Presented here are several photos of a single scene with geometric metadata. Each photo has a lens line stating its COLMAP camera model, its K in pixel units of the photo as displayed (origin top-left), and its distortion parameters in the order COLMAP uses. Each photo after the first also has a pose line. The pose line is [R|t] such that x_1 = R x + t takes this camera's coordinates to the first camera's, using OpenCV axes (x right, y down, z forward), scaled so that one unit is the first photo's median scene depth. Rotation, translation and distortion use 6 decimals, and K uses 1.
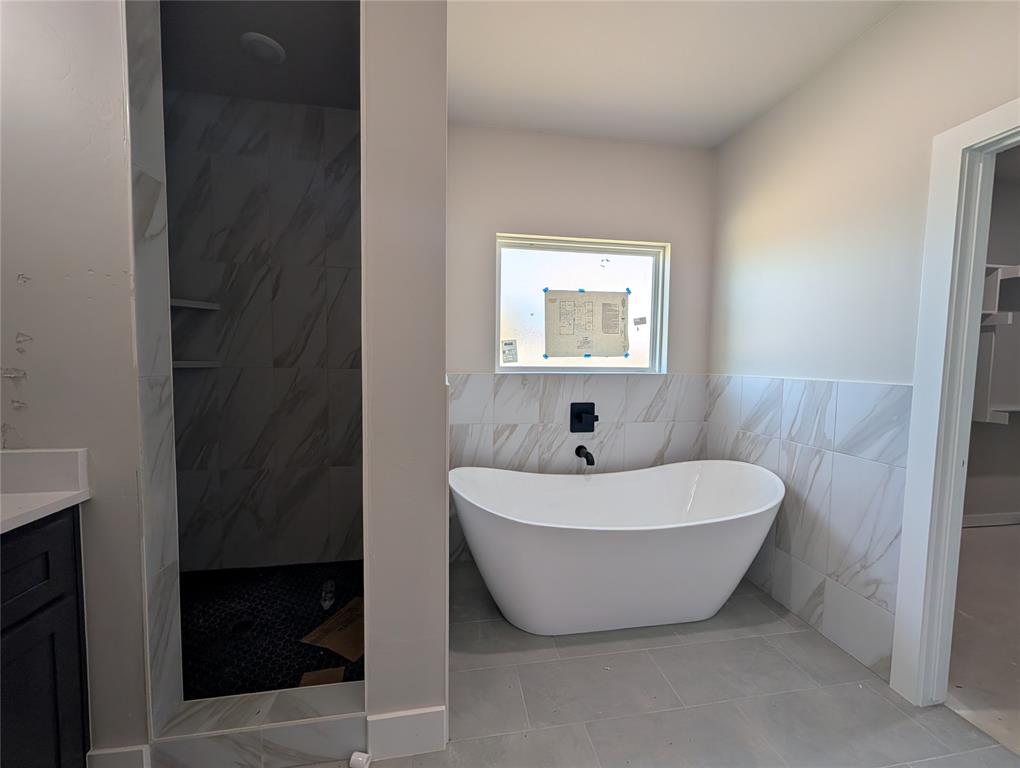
lens RADIAL K [[392.7, 0, 503.3], [0, 392.7, 386.2], [0, 0, 1]] dist [0.000409, -0.000065]
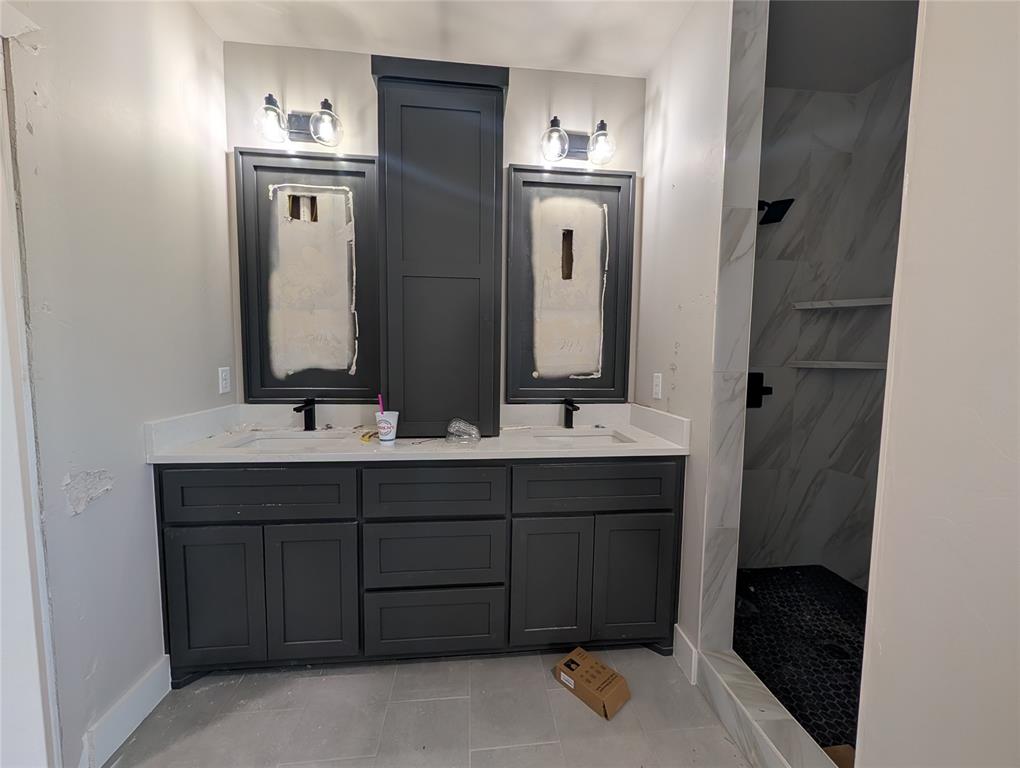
lens RADIAL K [[392.7, 0, 514.5], [0, 392.7, 384.0], [0, 0, 1]] dist [0.000409, -0.000065]
pose [[-0.041569, 0.064352, -0.997061, 0.366719], [-0.076074, 0.994823, 0.067379, -0.018483], [0.996235, 0.078651, -0.036458, 0.363332]]
